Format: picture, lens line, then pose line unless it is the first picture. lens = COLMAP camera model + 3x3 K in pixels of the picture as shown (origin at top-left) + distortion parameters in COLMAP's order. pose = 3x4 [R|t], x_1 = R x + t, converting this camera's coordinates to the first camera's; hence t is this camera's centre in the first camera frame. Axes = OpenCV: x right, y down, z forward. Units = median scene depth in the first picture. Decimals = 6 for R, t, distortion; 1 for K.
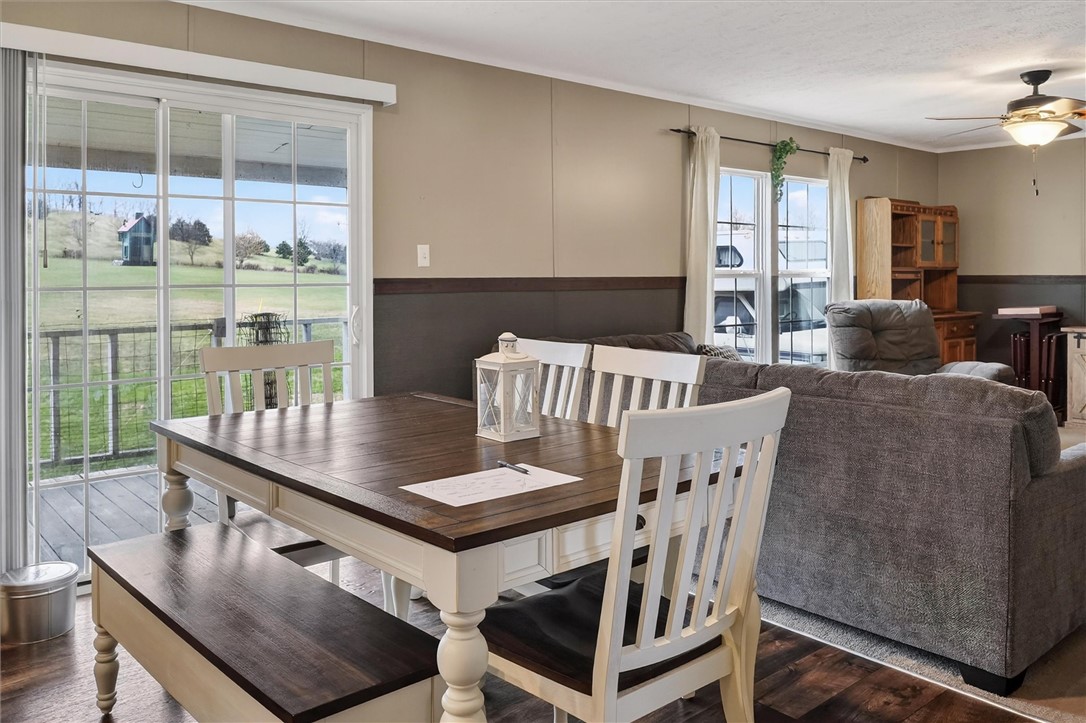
lens RADIAL K [[840.3, 0, 543.0], [0, 840.3, 361.5], [0, 0, 1]] dist [-0.000529, -0.000878]
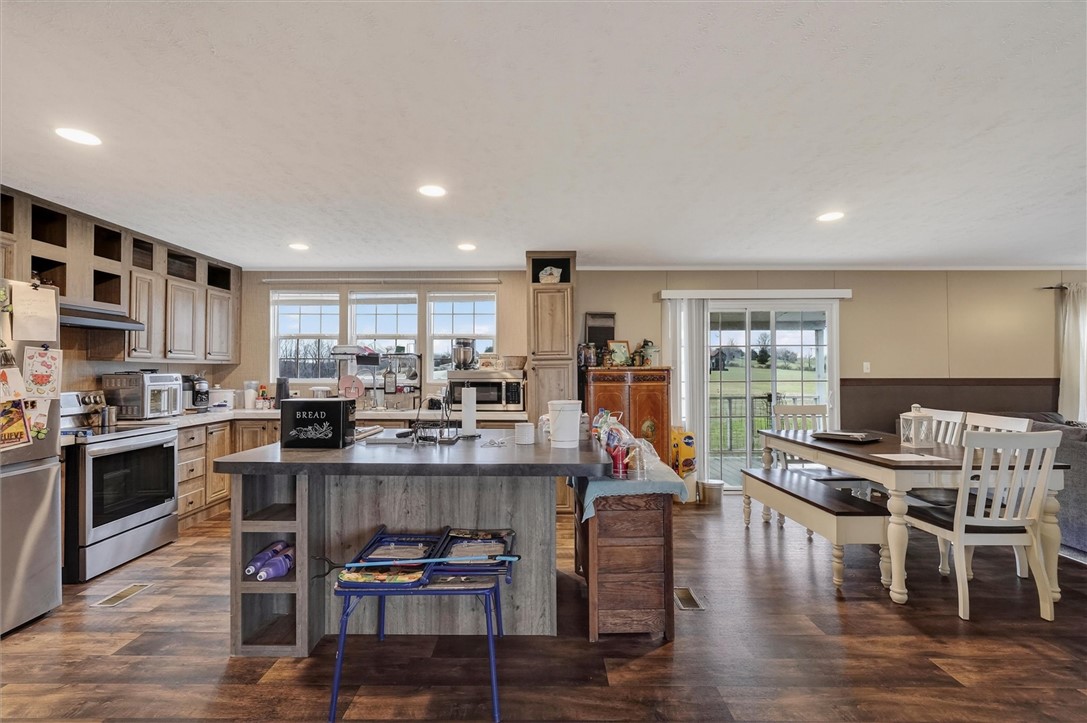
lens RADIAL K [[492.2, 0, 538.6], [0, 492.2, 359.1], [0, 0, 1]] dist [0.000324, -0.000120]
pose [[0.762645, -0.012915, -0.646689, 0.040777], [-0.066467, 0.992943, -0.098214, 0.041394], [0.643393, 0.117886, 0.756405, -0.681721]]
